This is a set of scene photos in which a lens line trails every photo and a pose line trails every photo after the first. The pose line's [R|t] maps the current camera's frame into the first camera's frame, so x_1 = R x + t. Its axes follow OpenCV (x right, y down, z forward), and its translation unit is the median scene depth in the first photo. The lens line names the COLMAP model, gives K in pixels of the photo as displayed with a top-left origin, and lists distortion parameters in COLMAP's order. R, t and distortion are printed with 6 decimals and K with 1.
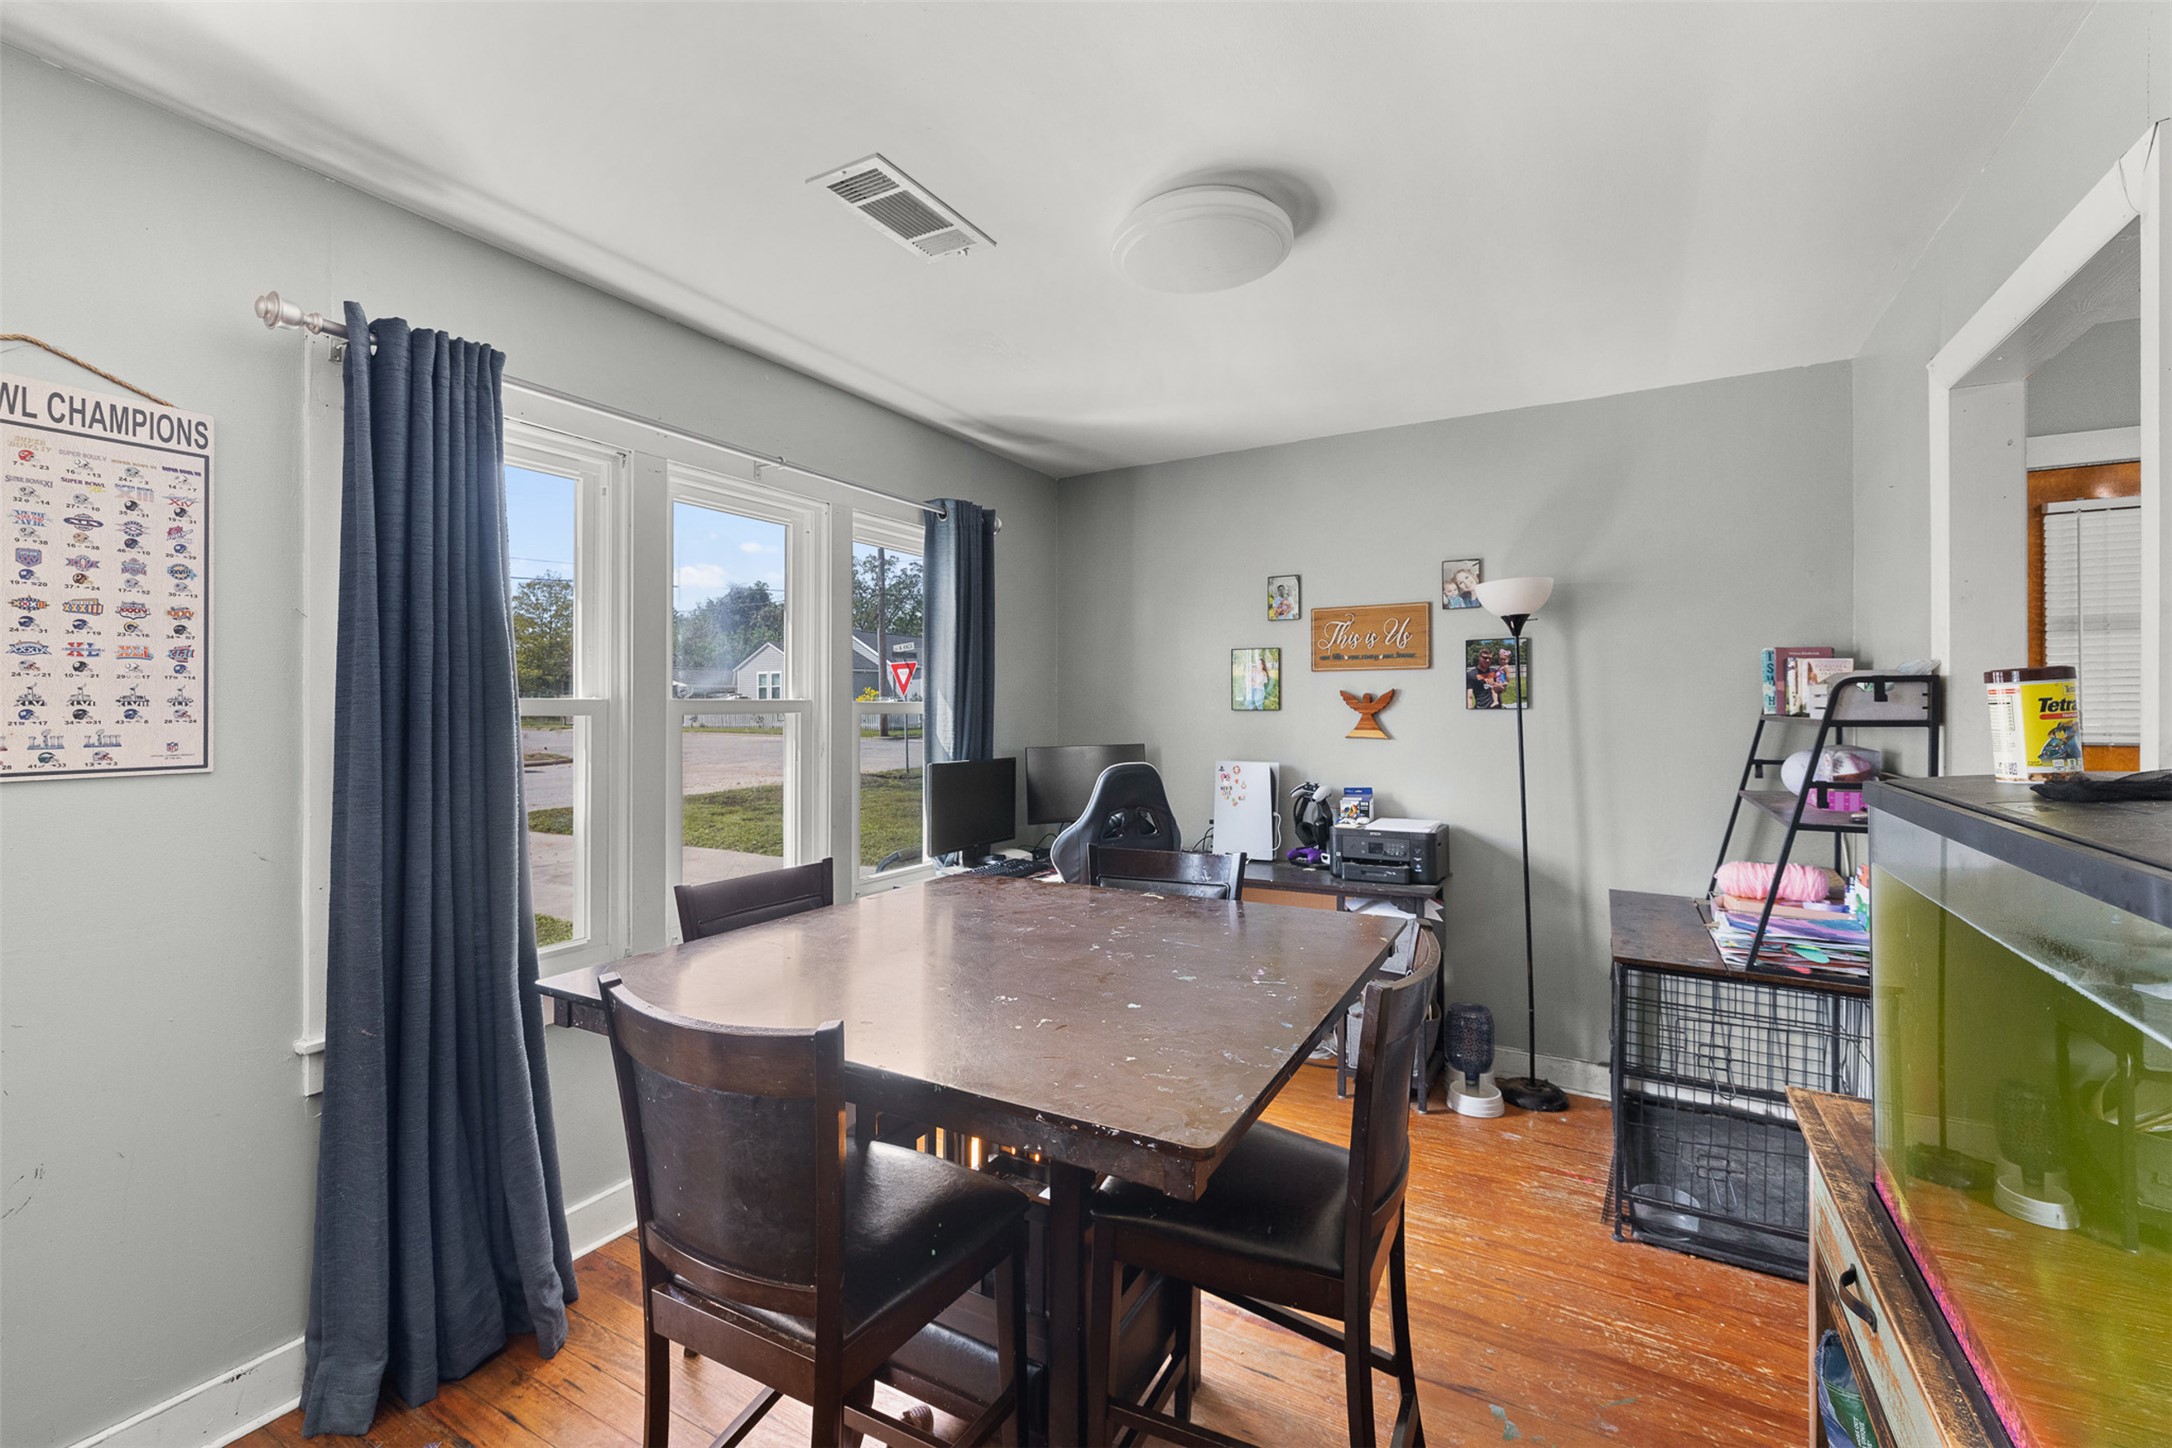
lens RADIAL K [[920.2, 0, 1078.0], [0, 920.2, 705.9], [0, 0, 1]] dist [-0.001162, 0.000808]
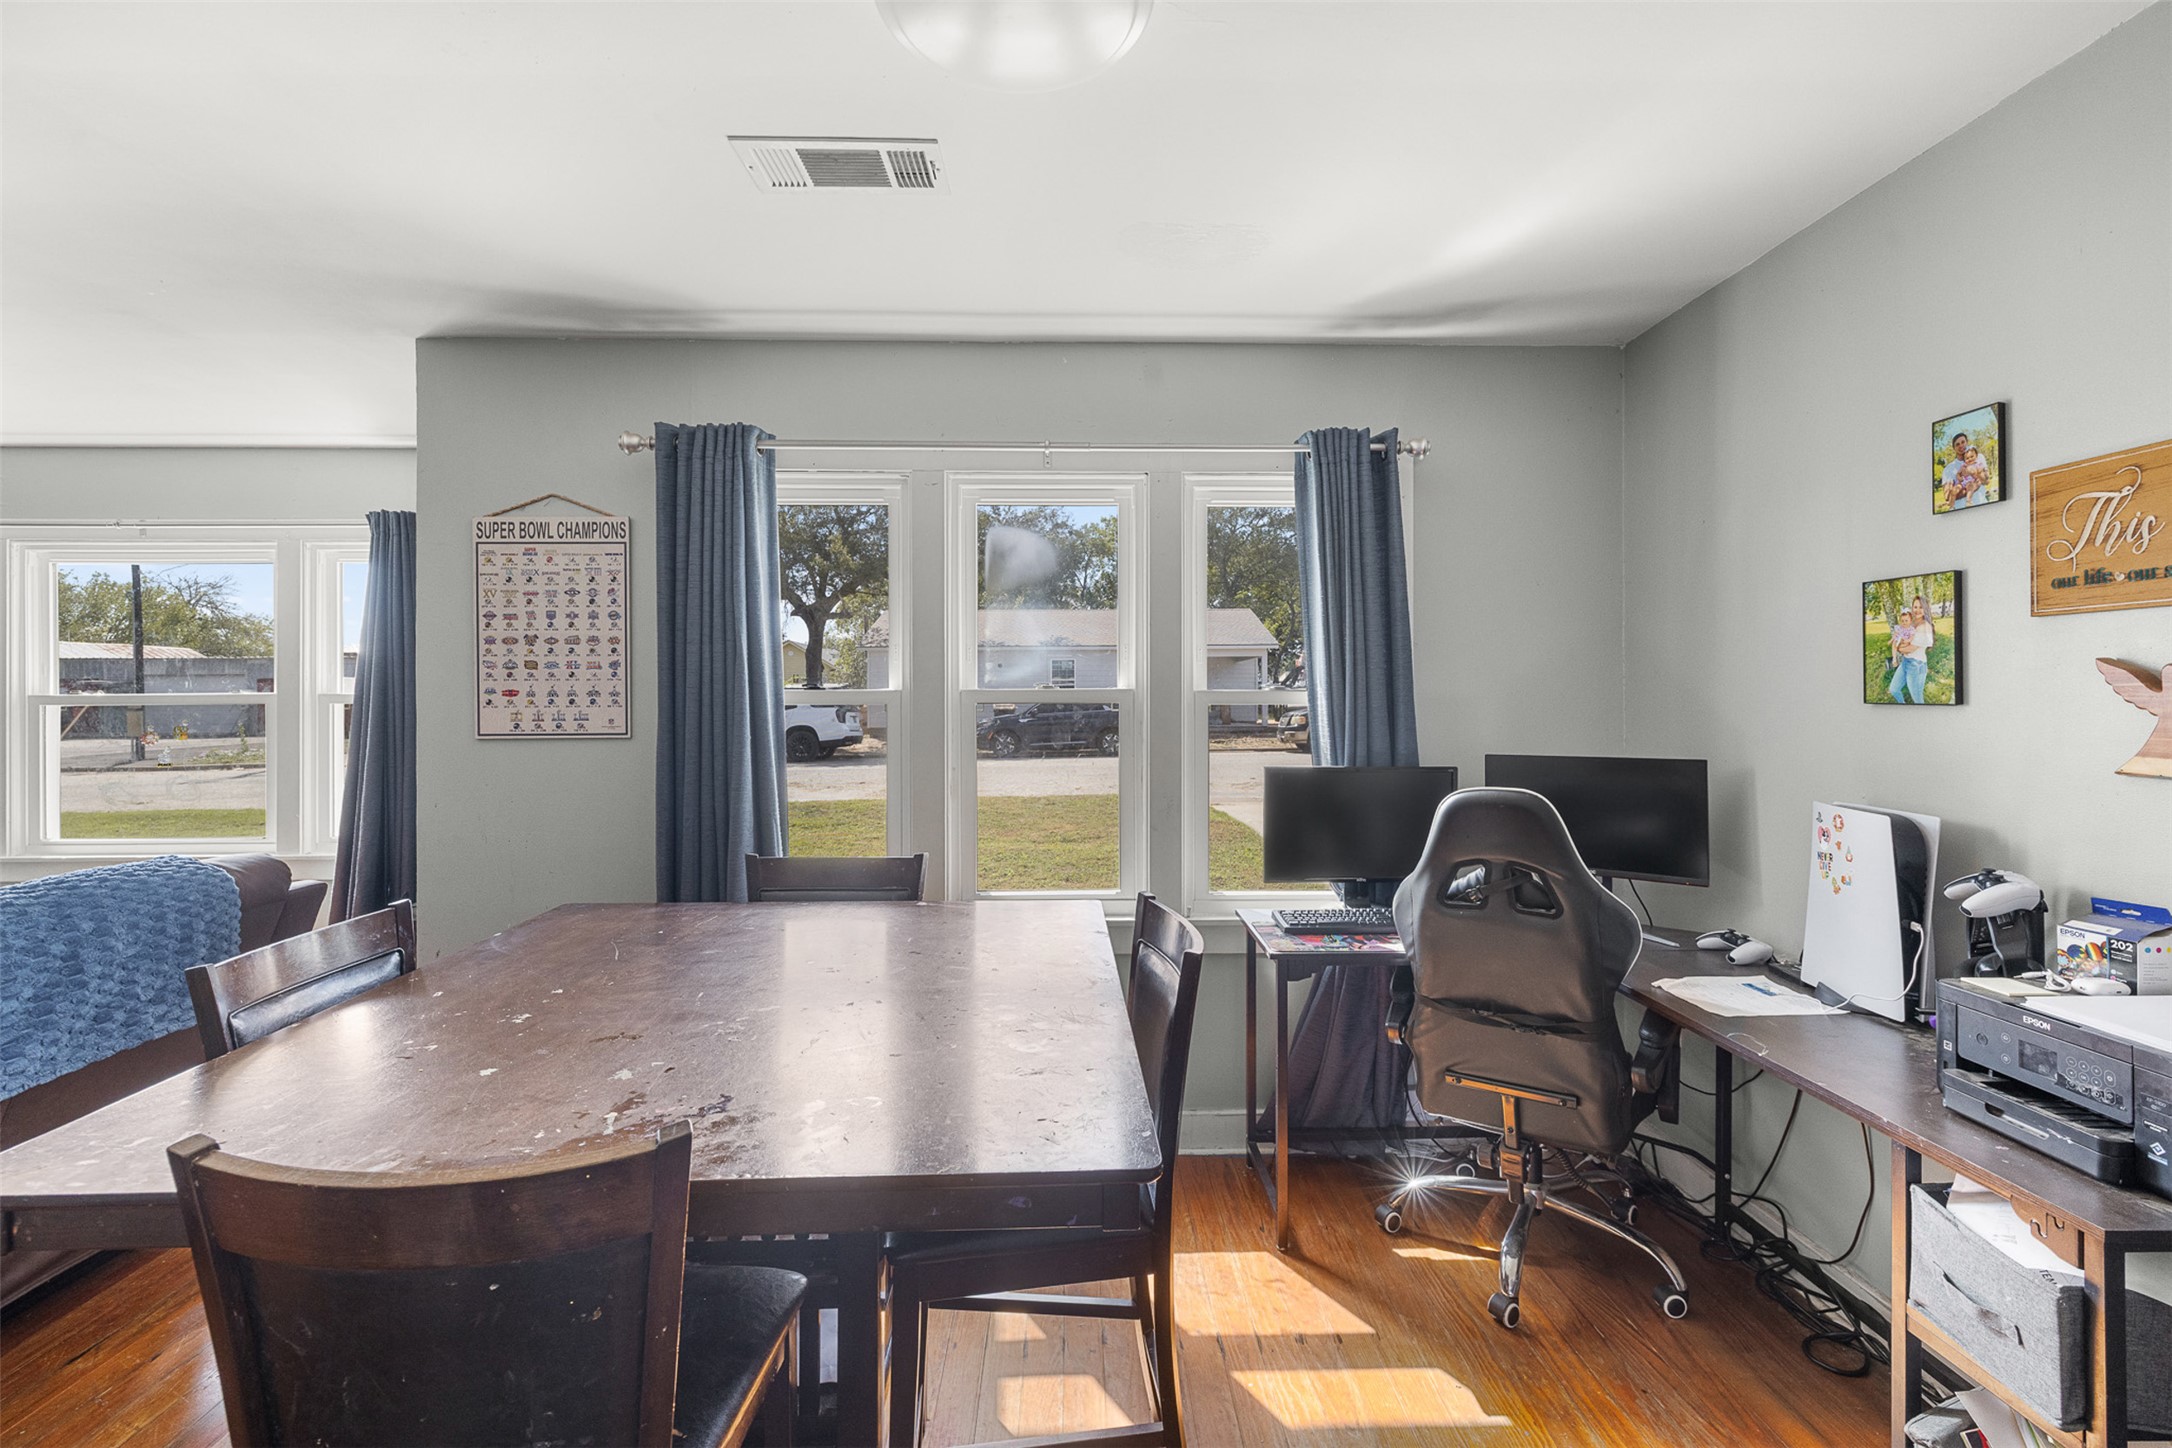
lens RADIAL K [[920.2, 0, 1079.4], [0, 920.2, 690.1], [0, 0, 1]] dist [-0.001162, 0.000808]
pose [[0.517949, 0.000088, -0.855412, 0.868091], [0.003896, 0.999989, 0.002462, -0.012628], [0.855403, -0.004607, 0.517943, 0.860350]]
